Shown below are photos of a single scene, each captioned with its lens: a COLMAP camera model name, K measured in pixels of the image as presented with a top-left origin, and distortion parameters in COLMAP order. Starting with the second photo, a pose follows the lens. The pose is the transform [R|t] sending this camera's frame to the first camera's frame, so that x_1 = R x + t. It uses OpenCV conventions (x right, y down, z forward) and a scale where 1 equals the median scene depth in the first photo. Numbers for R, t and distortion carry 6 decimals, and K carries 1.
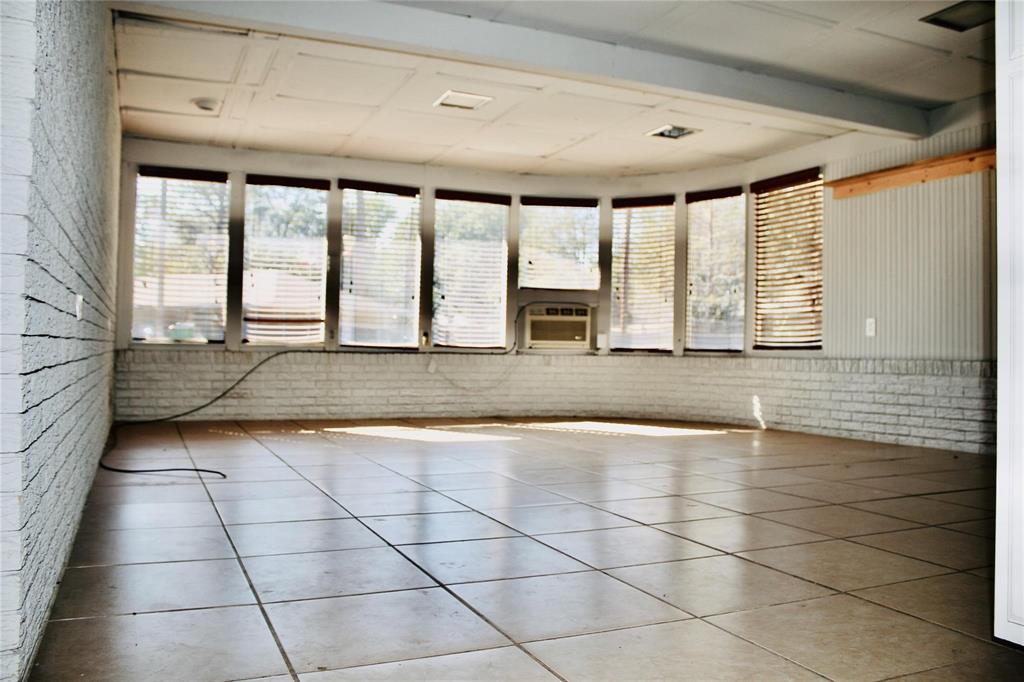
lens RADIAL K [[856.1, 0, 511.9], [0, 856.1, 340.6], [0, 0, 1]] dist [-0.126249, 0.096878]
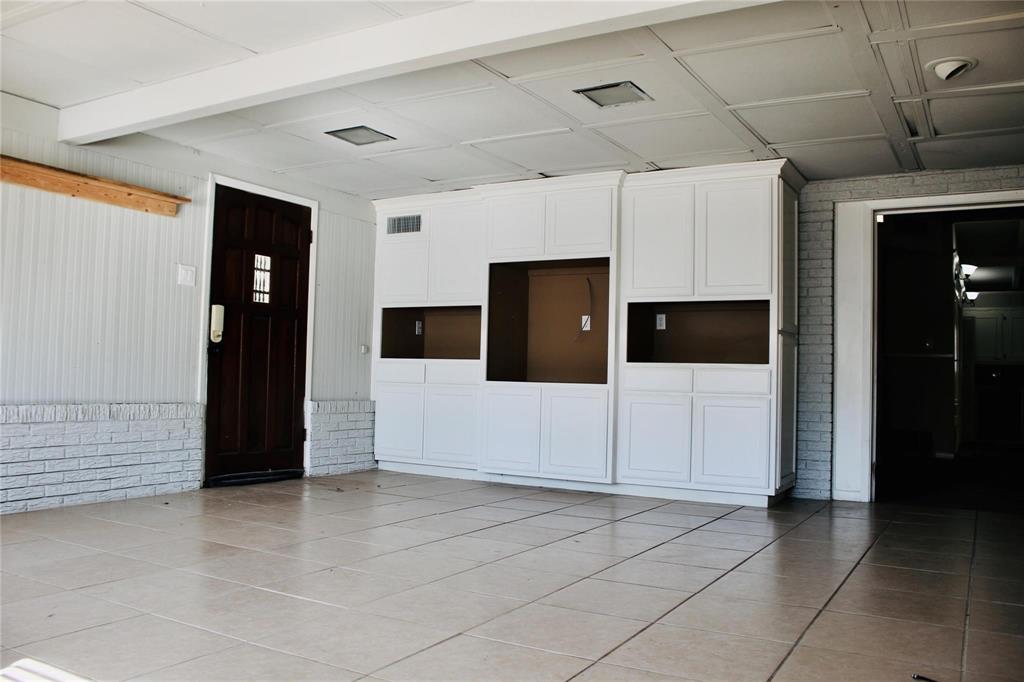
lens RADIAL K [[856.1, 0, 511.5], [0, 856.1, 342.4], [0, 0, 1]] dist [-0.126249, 0.096878]
pose [[-0.584602, 0.016546, 0.811152, -0.465054], [-0.034057, 0.998410, -0.044911, -0.017804], [-0.810605, -0.053881, -0.583109, 1.127574]]
